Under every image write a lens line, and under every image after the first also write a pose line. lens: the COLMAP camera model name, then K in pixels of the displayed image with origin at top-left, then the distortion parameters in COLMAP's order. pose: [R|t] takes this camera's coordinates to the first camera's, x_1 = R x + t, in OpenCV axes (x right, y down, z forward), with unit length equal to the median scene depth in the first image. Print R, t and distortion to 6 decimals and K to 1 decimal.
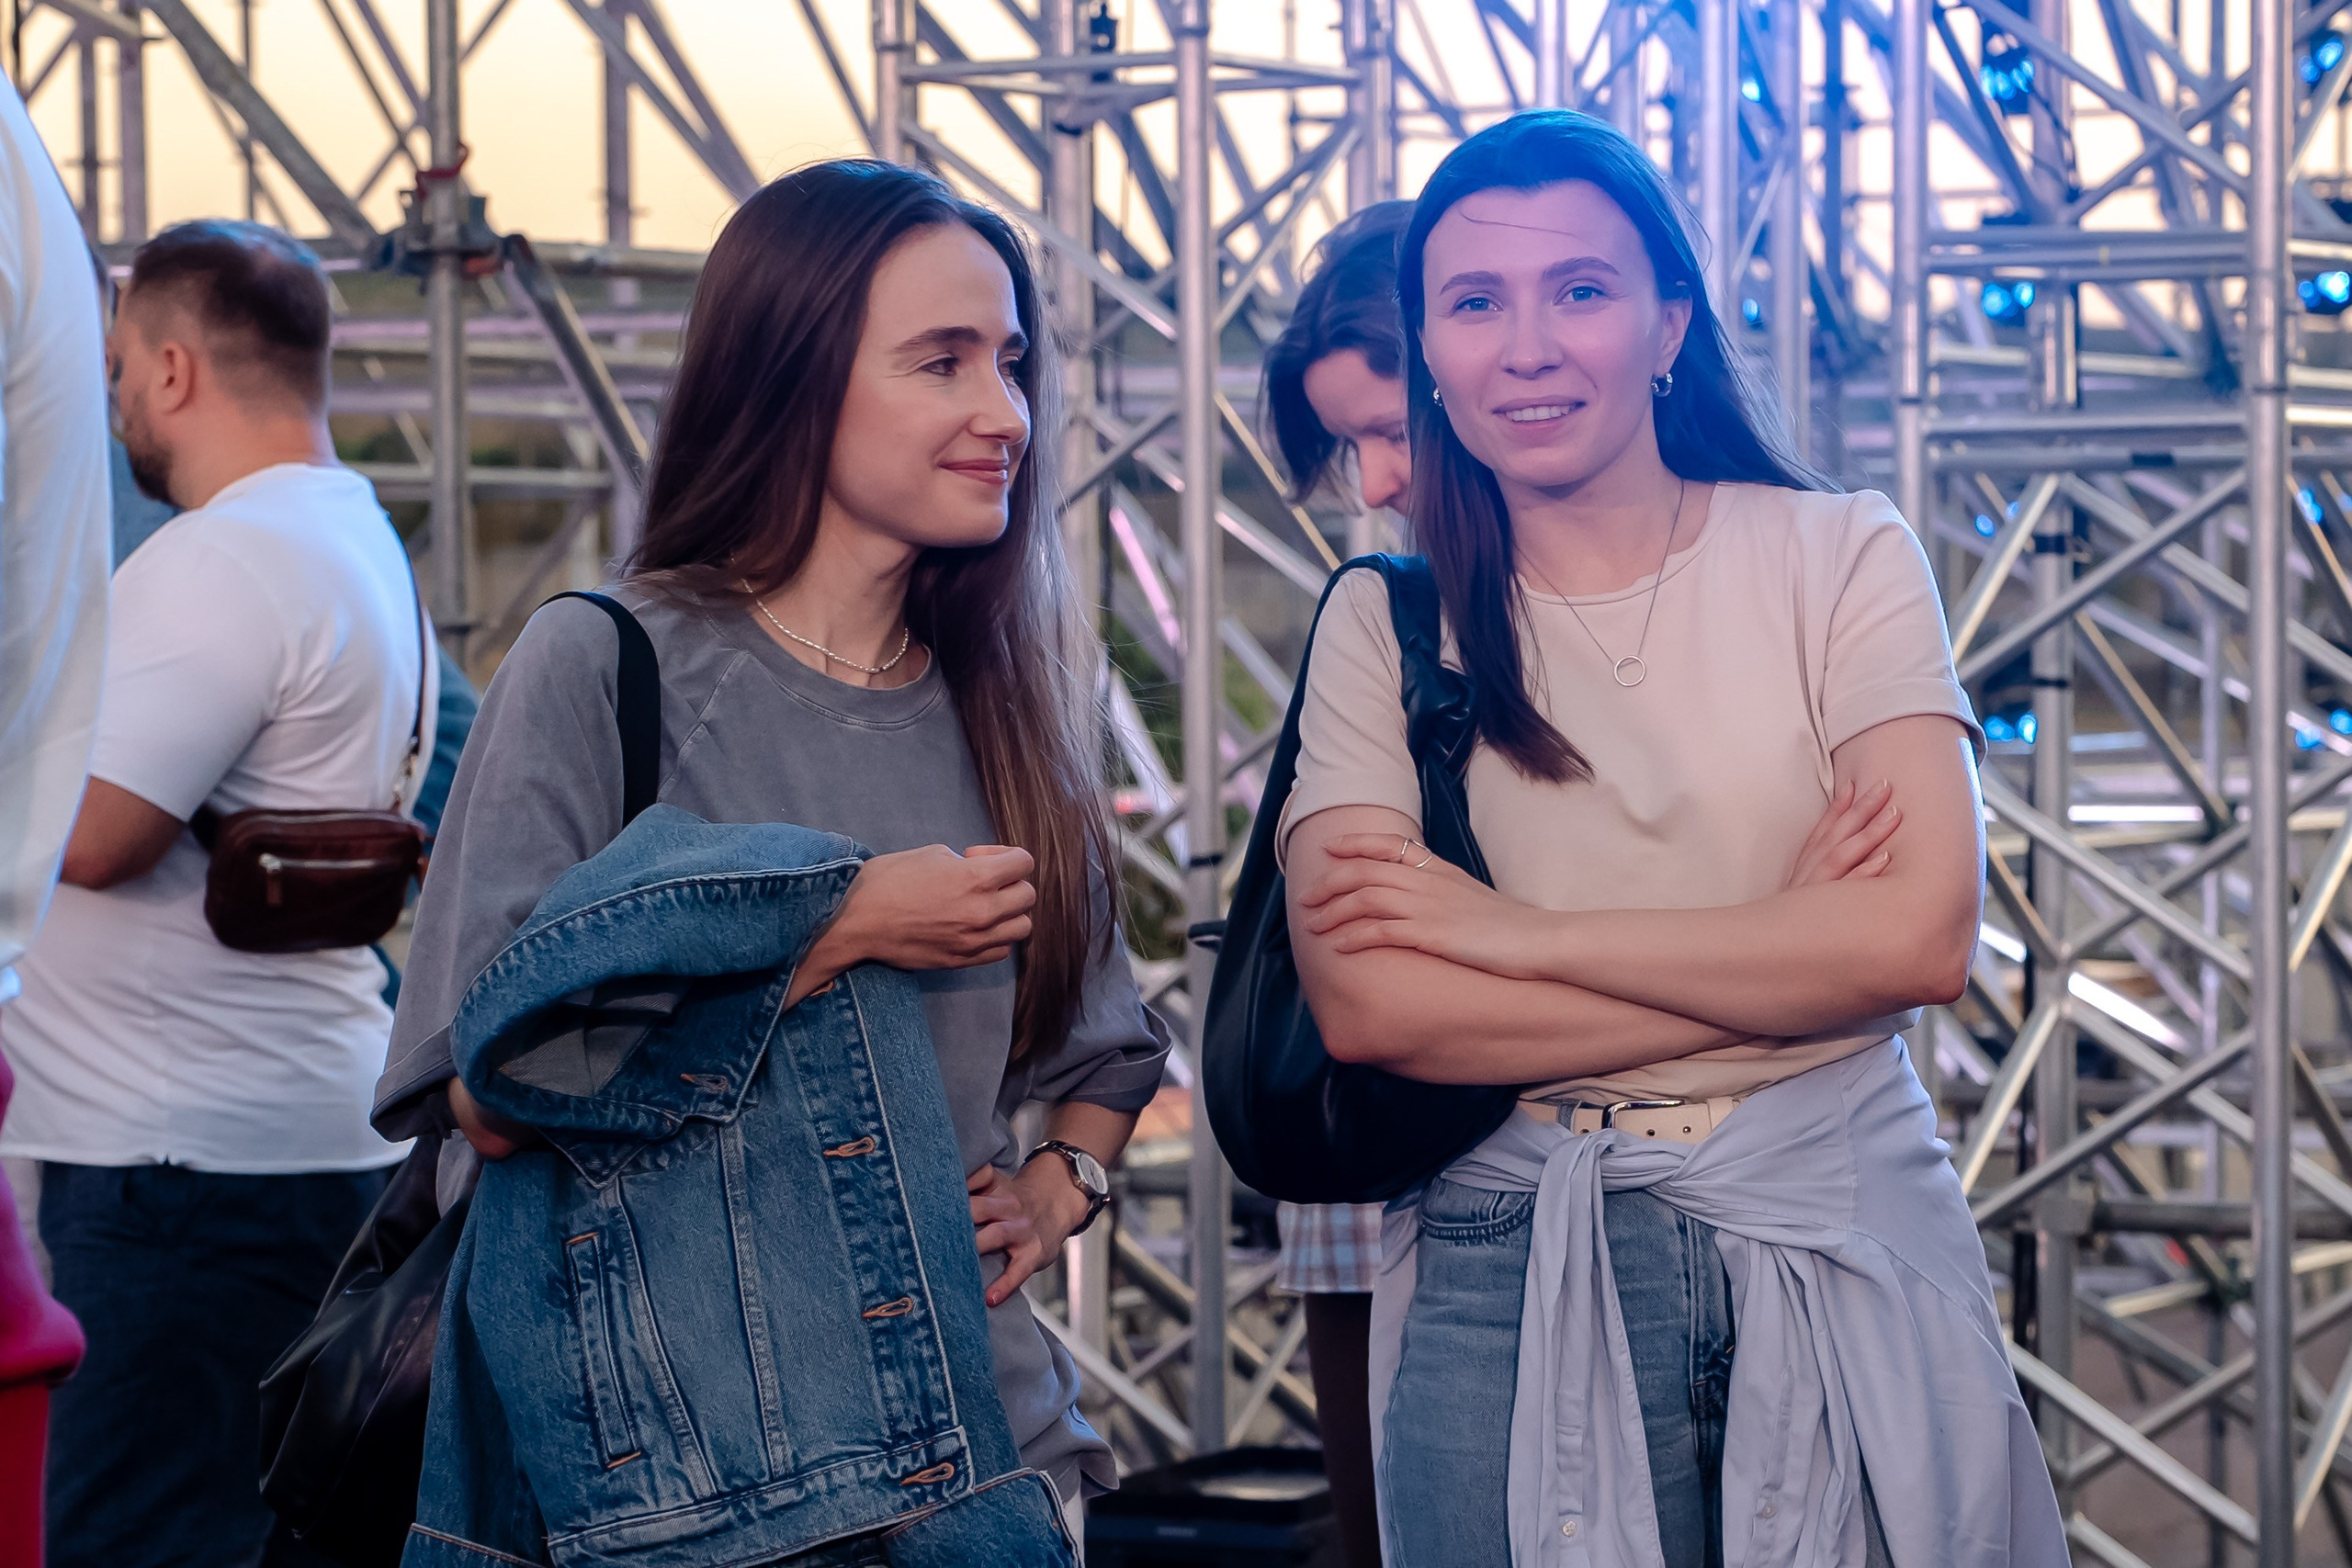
lens RADIAL K [[4884.9, 0, 1176.0], [0, 4884.9, 784.0], [0, 0, 1]] dist [-0.013048, -0.057500]
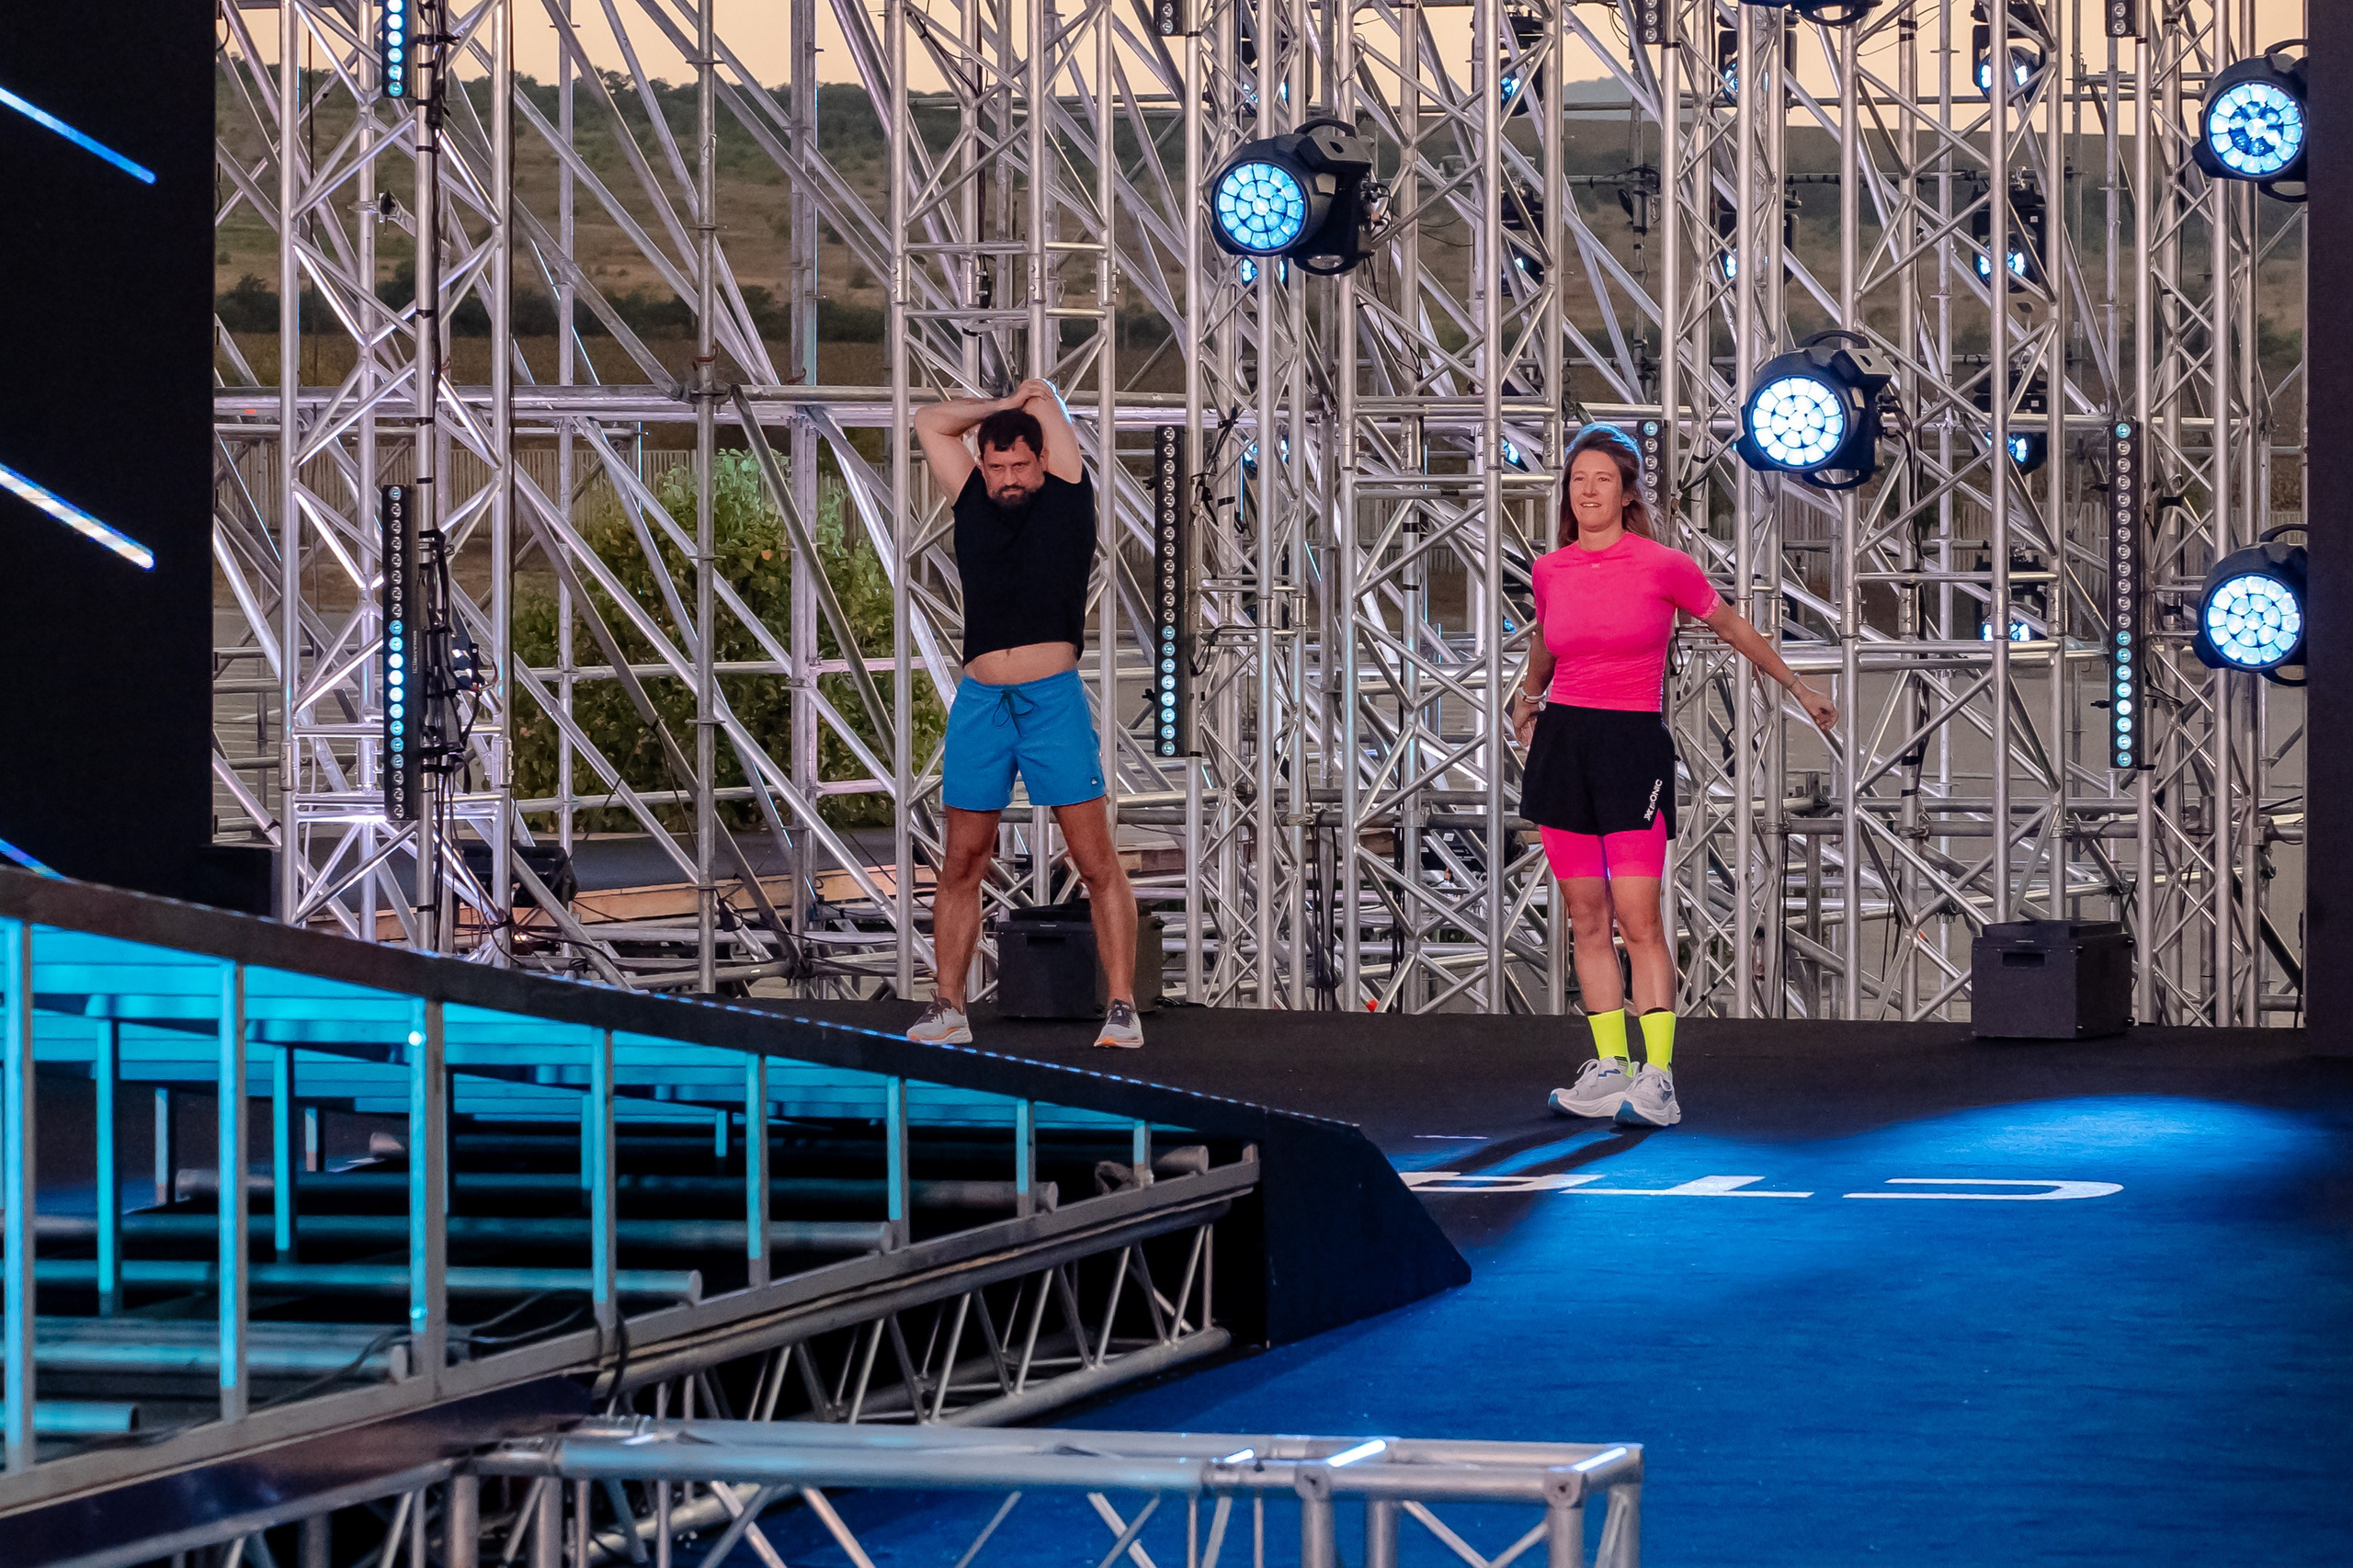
lens RADIAL K [[8064.8, 0, 1176.5], [0, 8064.8, 784.0], [0, 0, 1]] dist [-0.007942, -1.038750]
pose [[0.995413, -0.000963, 0.095668, -0.294963], [0.000429, 0.999984, 0.005606, 0.050649], [-0.095672, -0.005539, 0.995398, -2.779722]]
